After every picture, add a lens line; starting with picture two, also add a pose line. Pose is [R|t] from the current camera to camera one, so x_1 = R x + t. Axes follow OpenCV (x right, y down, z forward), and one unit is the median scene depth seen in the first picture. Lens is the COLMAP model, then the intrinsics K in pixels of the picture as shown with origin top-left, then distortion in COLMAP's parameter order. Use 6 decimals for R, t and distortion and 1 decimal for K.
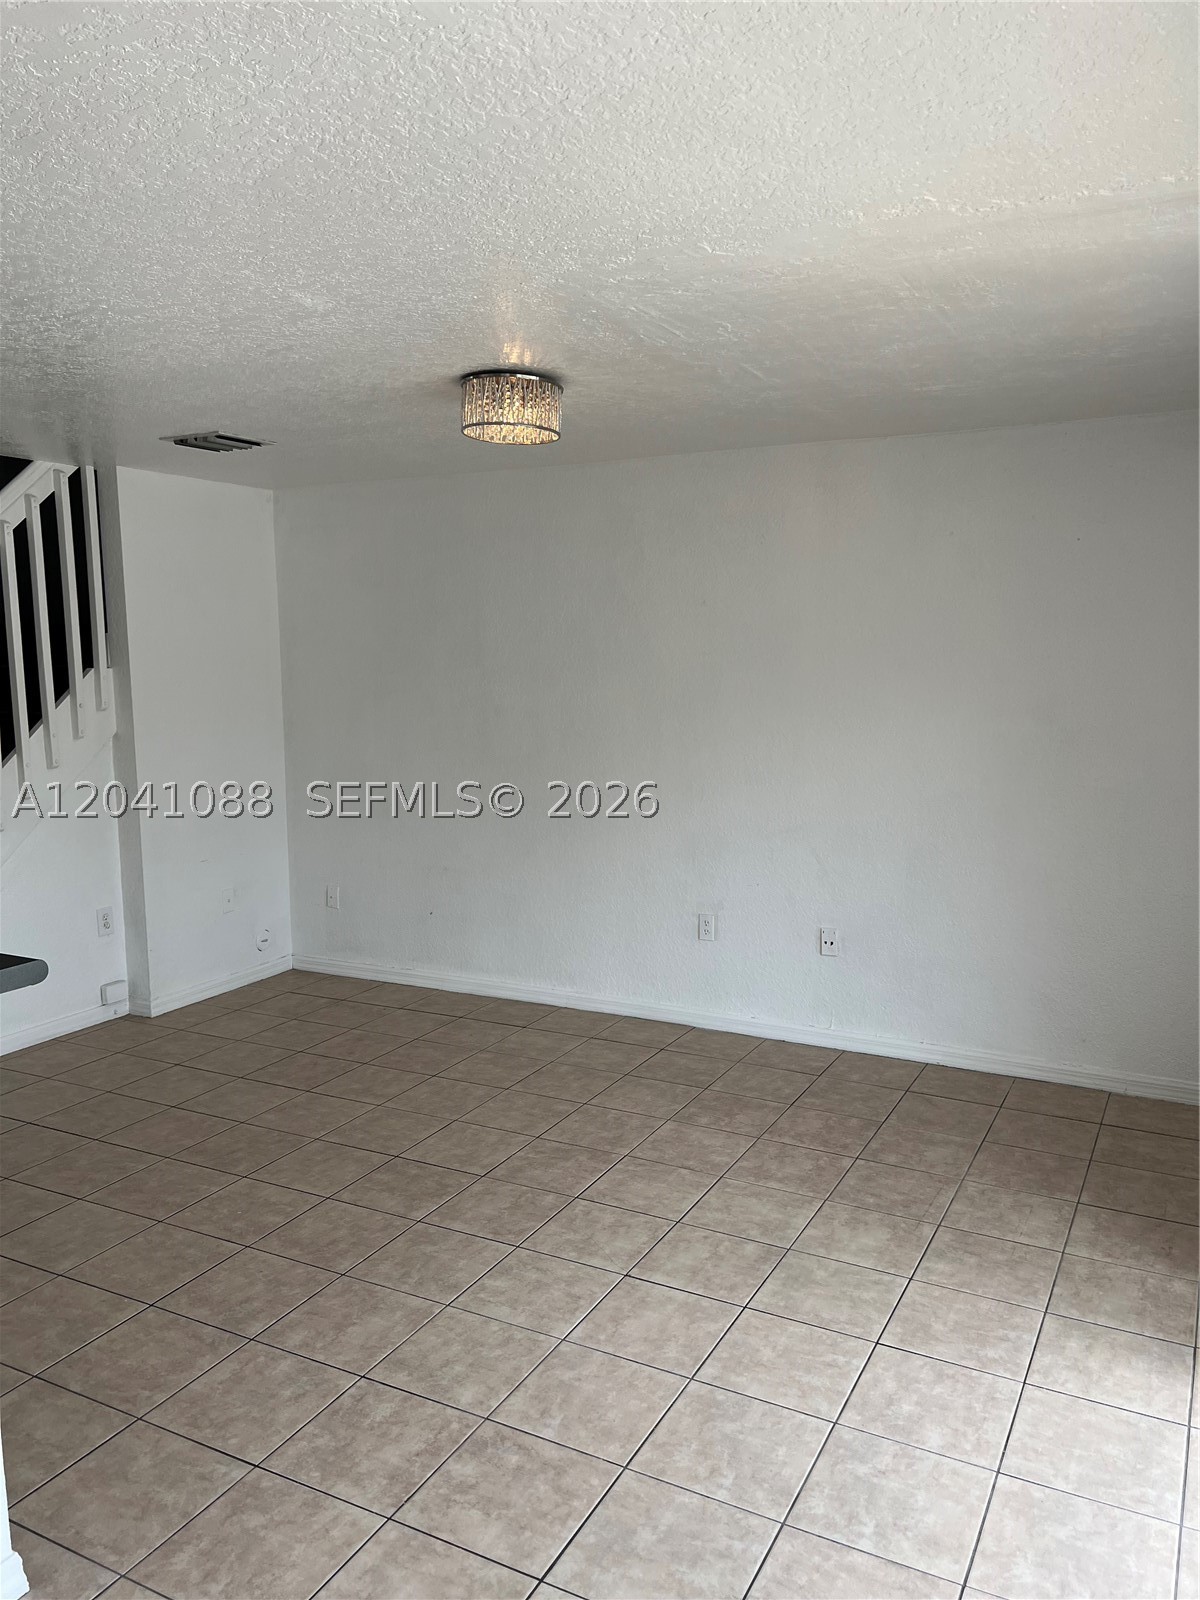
lens RADIAL K [[1202.4, 0, 608.4], [0, 1202.4, 805.7], [0, 0, 1]] dist [0.070797, -0.075619]
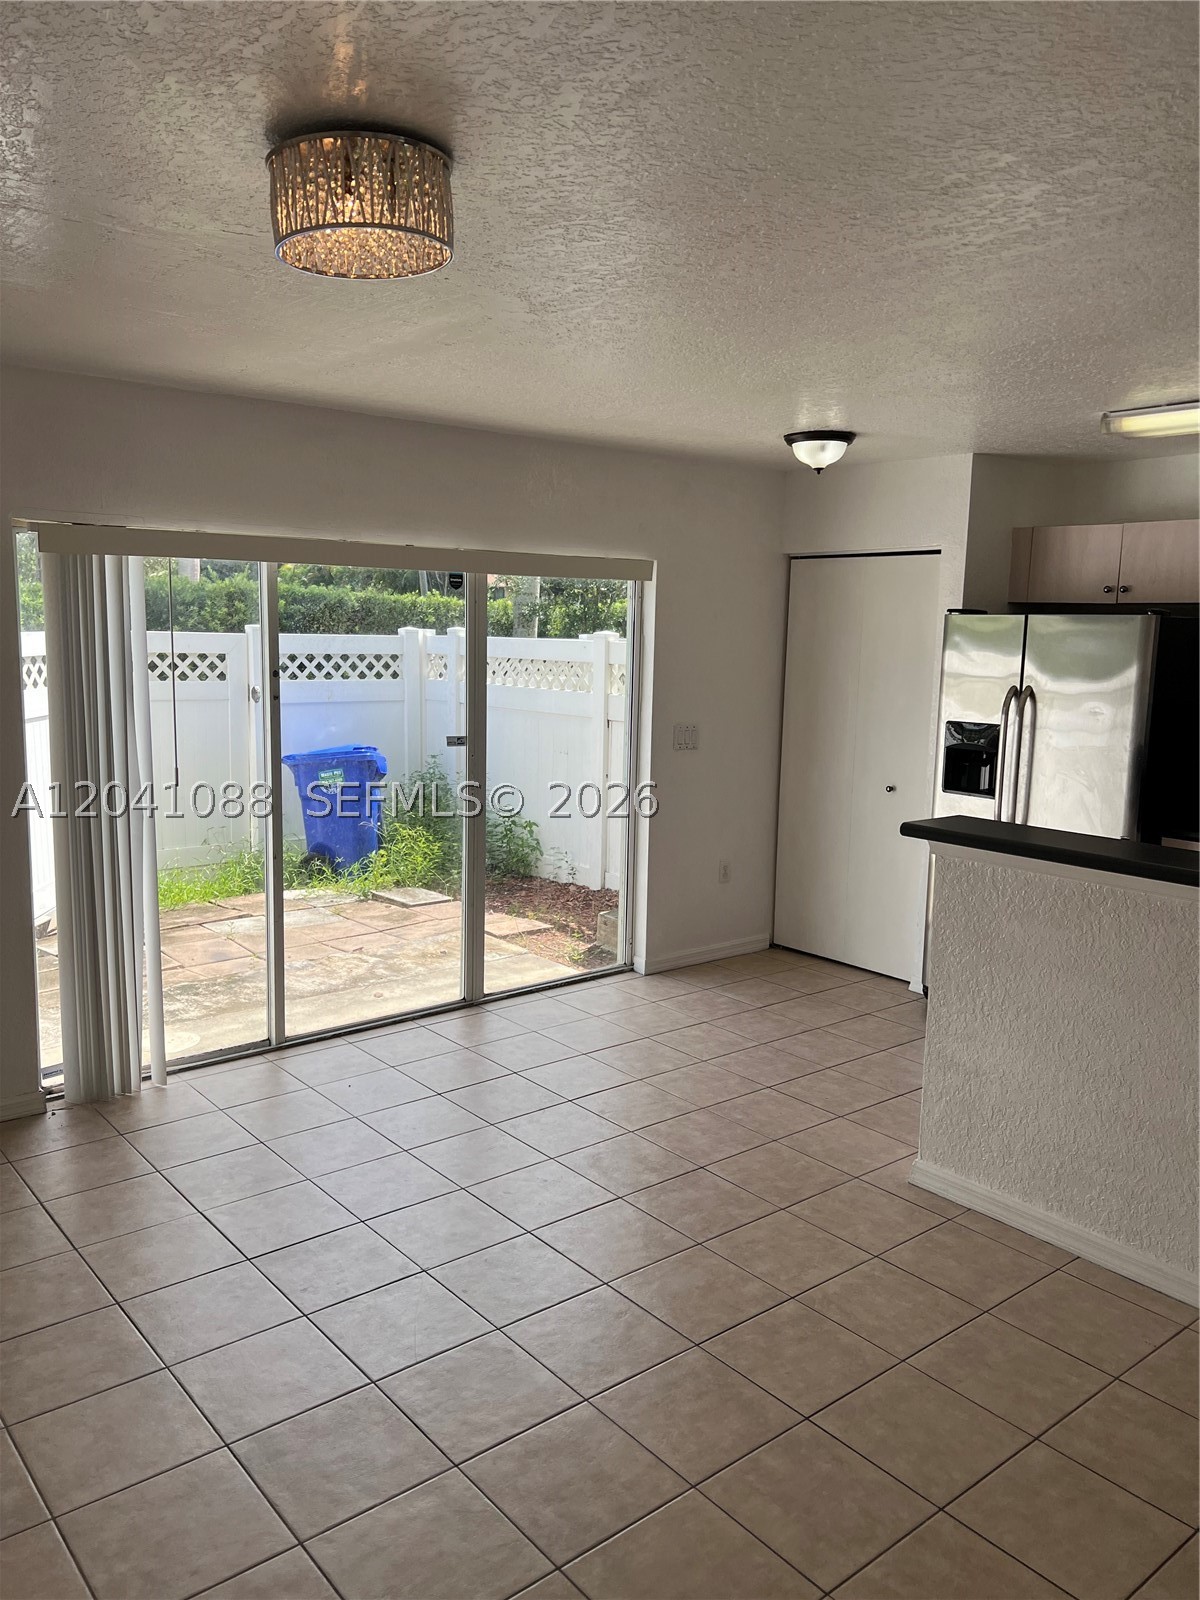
lens RADIAL K [[1202.4, 0, 600.9], [0, 1202.4, 789.2], [0, 0, 1]] dist [0.070797, -0.075619]
pose [[-0.919403, -0.065809, 0.387772, -0.446743], [0.035278, 0.968131, 0.247946, -0.215655], [-0.391732, 0.241642, -0.887781, 1.628550]]
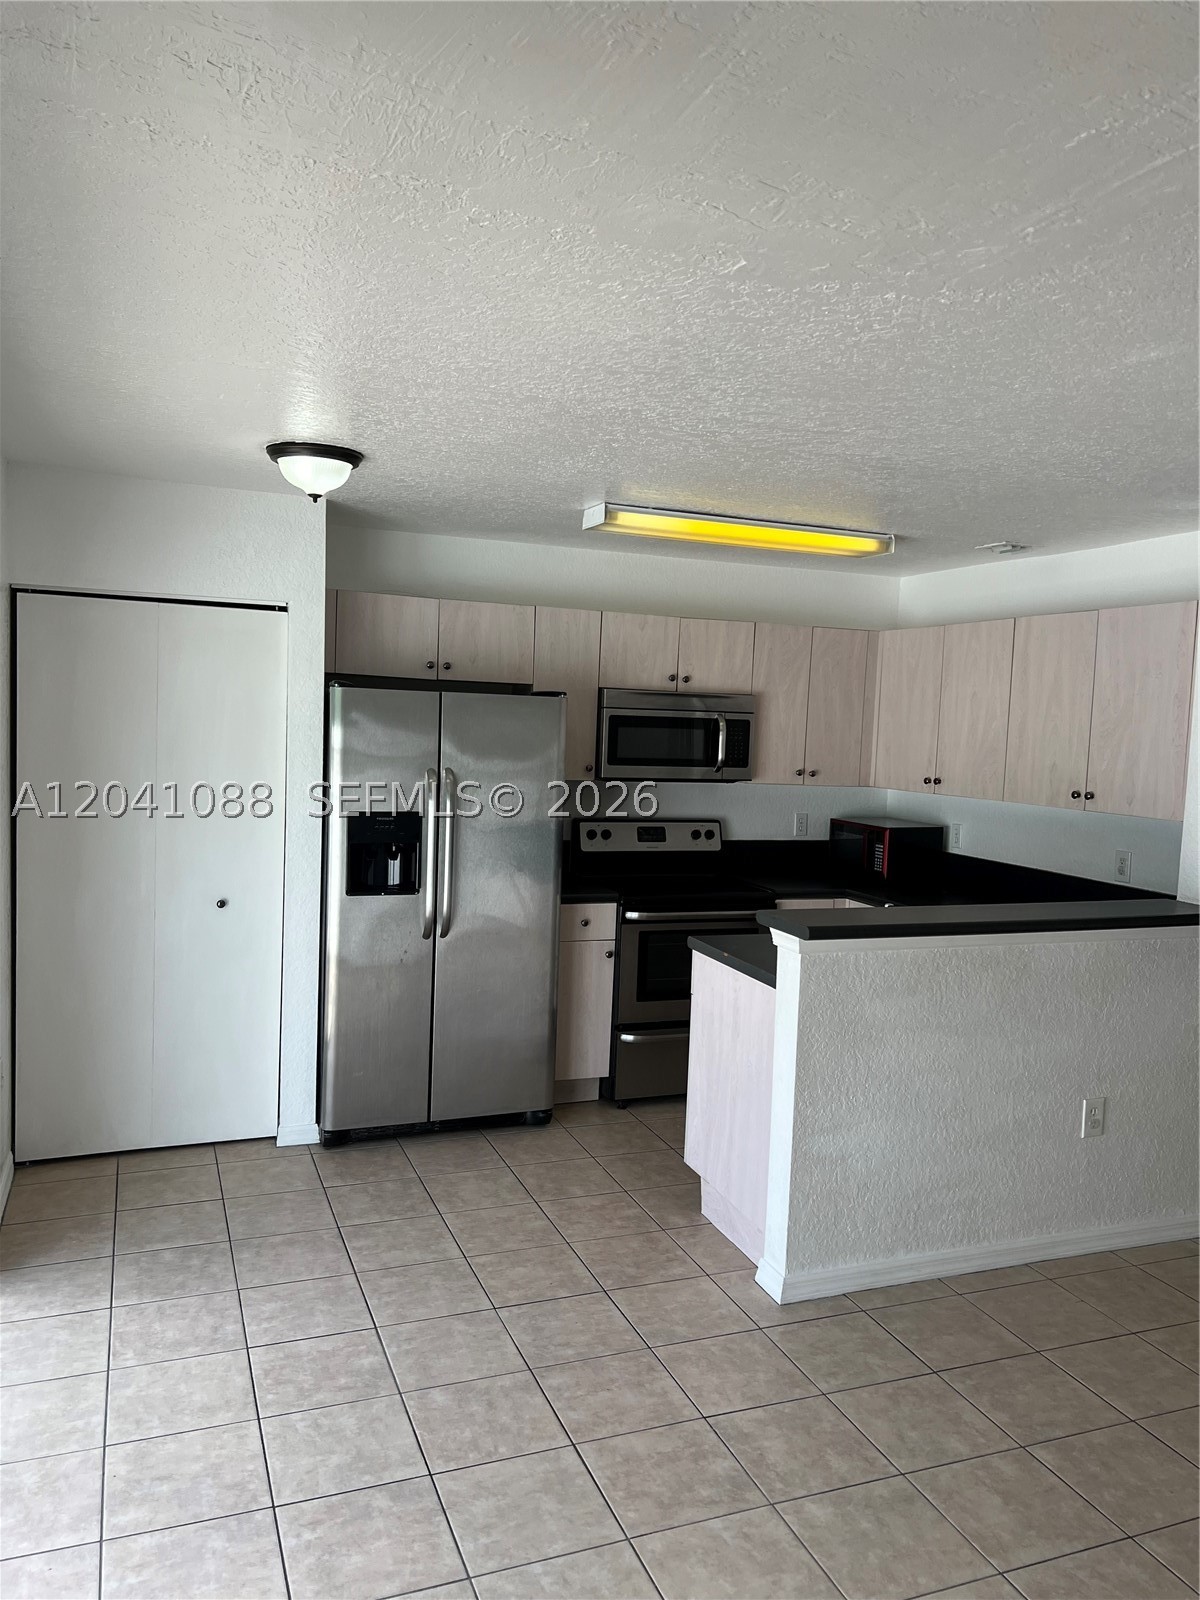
lens RADIAL K [[1202.4, 0, 606.2], [0, 1202.4, 809.9], [0, 0, 1]] dist [0.070797, -0.075619]
pose [[-0.661043, 0.041636, -0.749192, 0.554796], [-0.128564, 0.977409, 0.167756, -0.158735], [0.739252, 0.207213, -0.640757, 1.101557]]
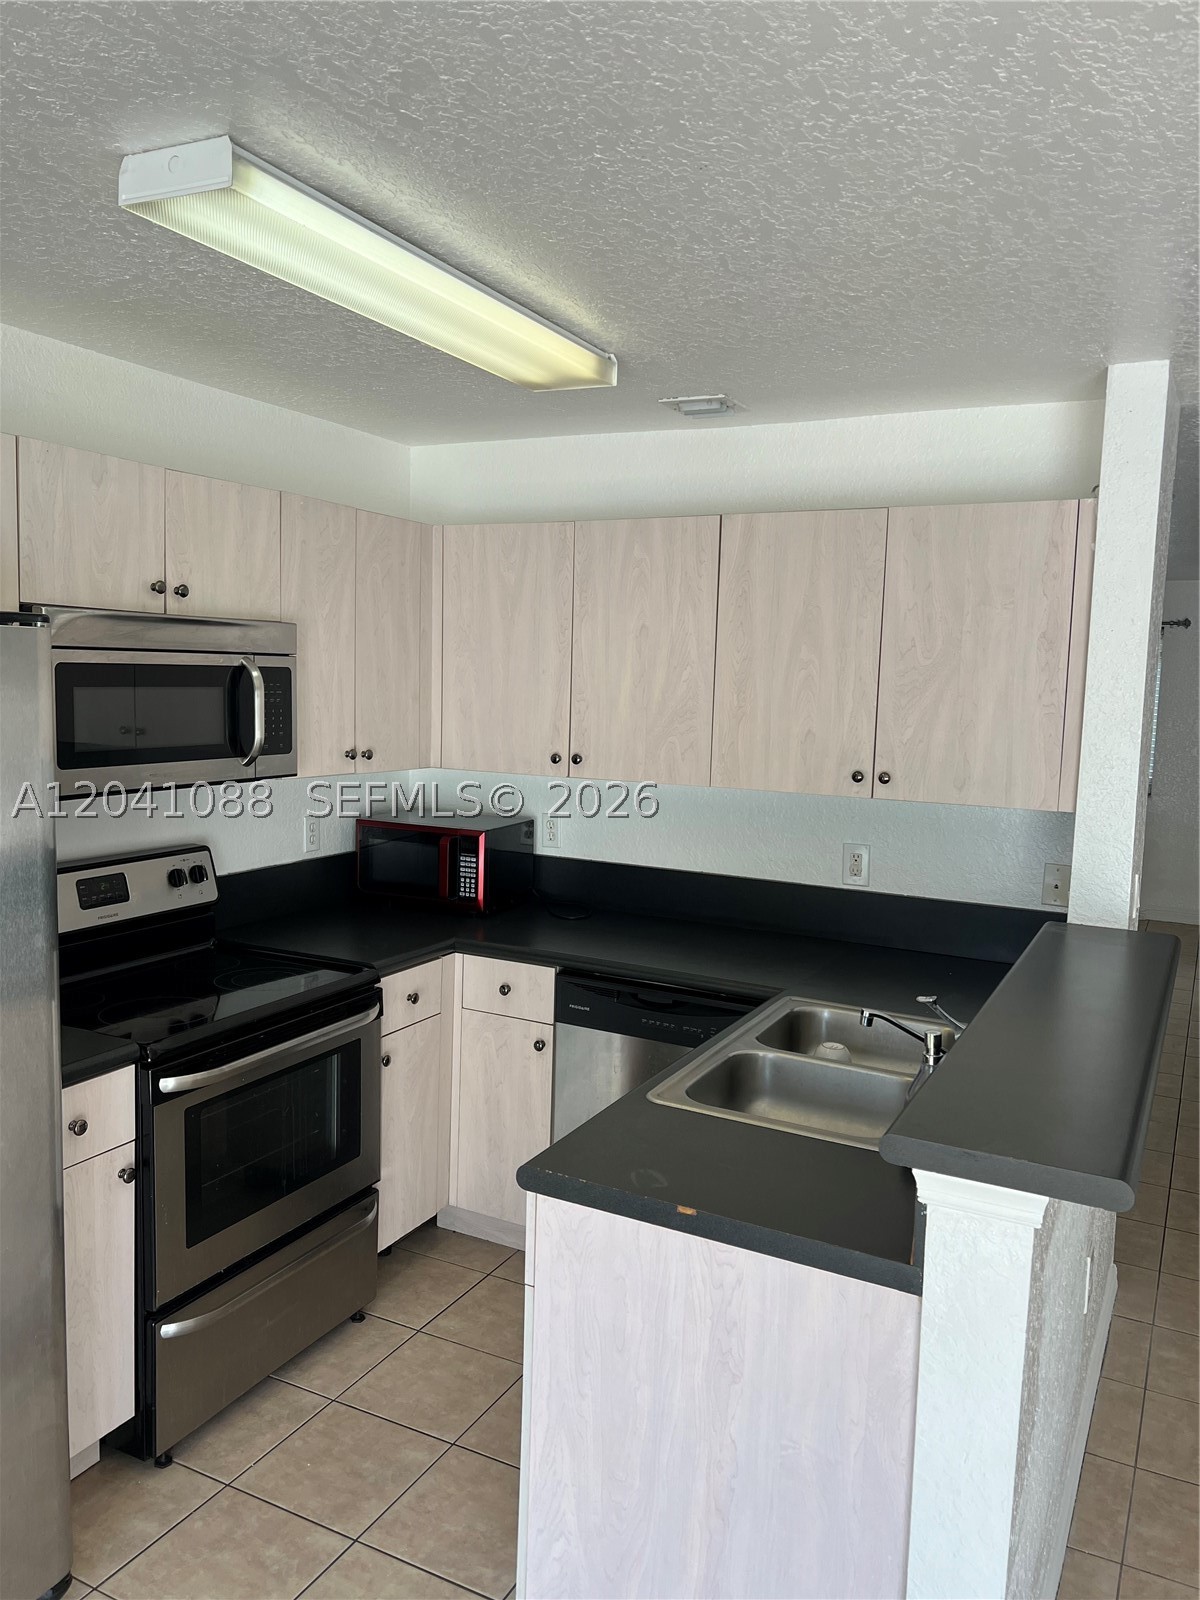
lens RADIAL K [[1202.4, 0, 607.0], [0, 1202.4, 800.6], [0, 0, 1]] dist [0.070797, -0.075619]
pose [[0.004466, 0.116729, -0.993154, 0.121259], [-0.157087, 0.980915, 0.114585, -0.073541], [0.987575, 0.155500, 0.022718, 0.404094]]
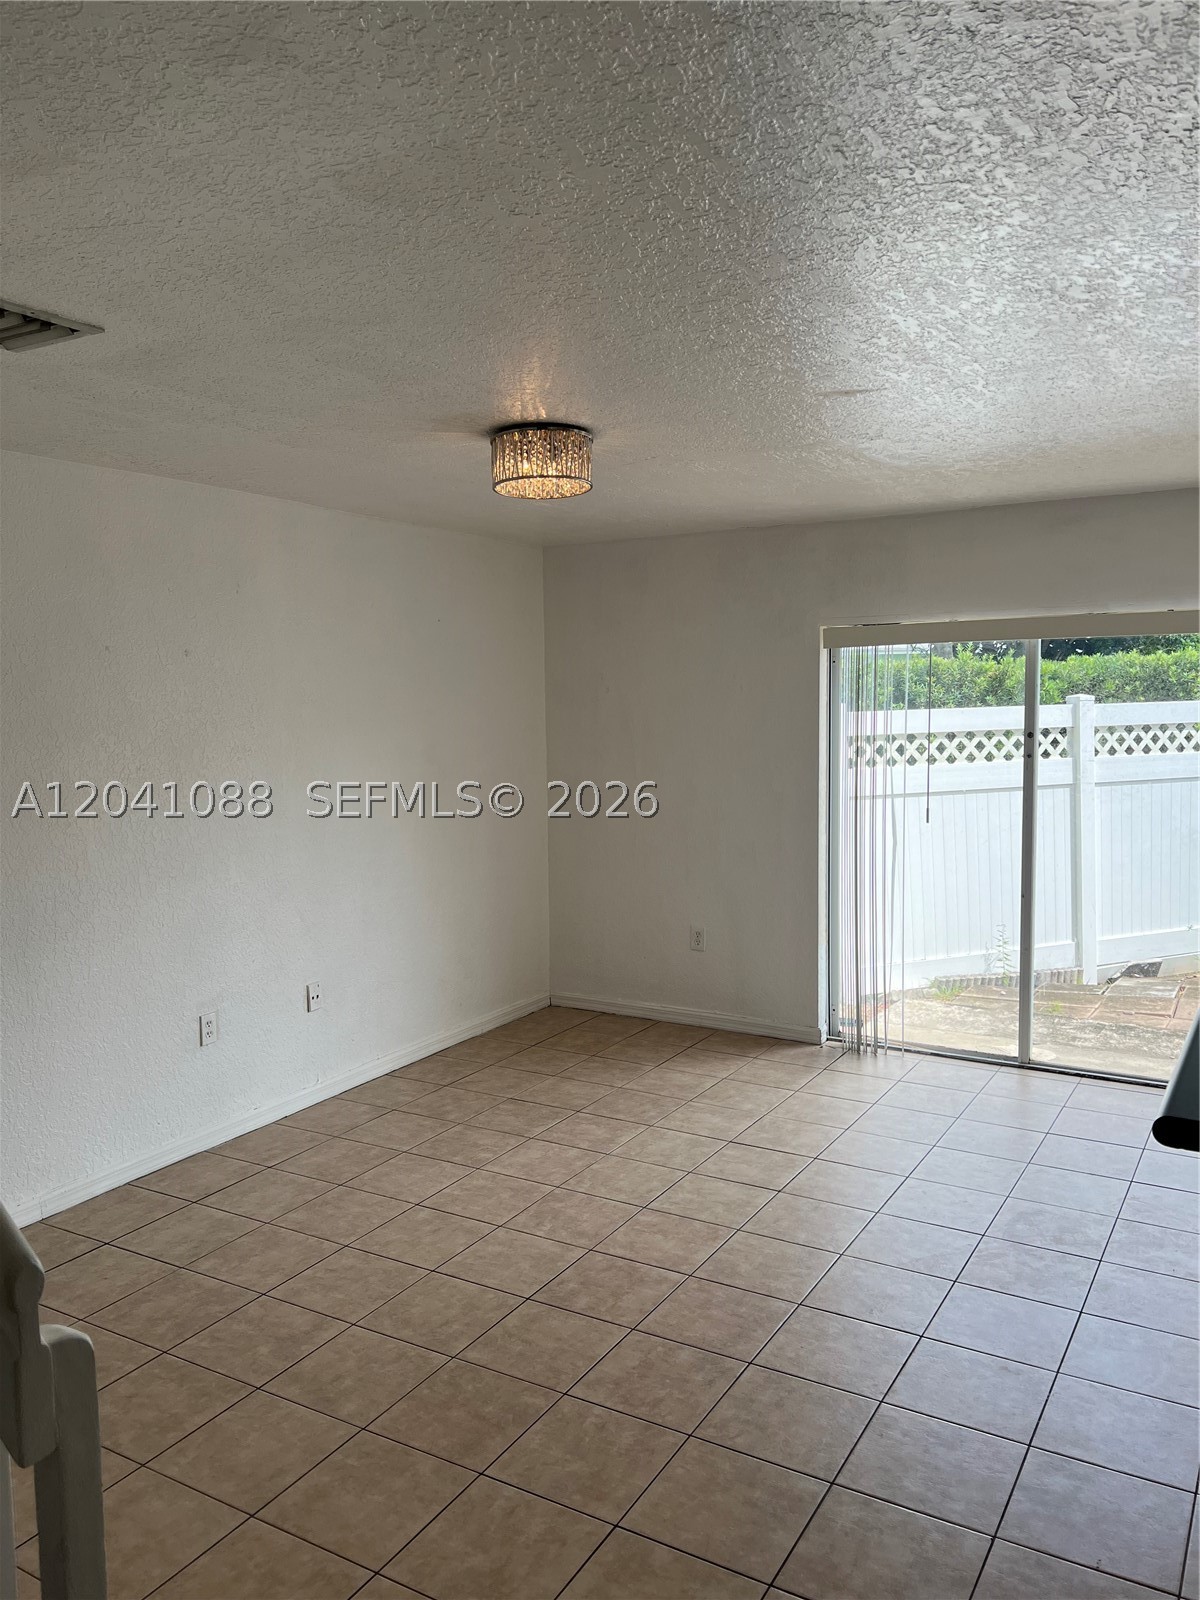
lens RADIAL K [[1202.4, 0, 607.2], [0, 1202.4, 791.5], [0, 0, 1]] dist [0.070797, -0.075619]
pose [[0.056479, -0.076643, 0.995458, -1.158868], [0.143242, 0.987356, 0.067892, -0.129853], [-0.988075, 0.138757, 0.066743, 0.979939]]
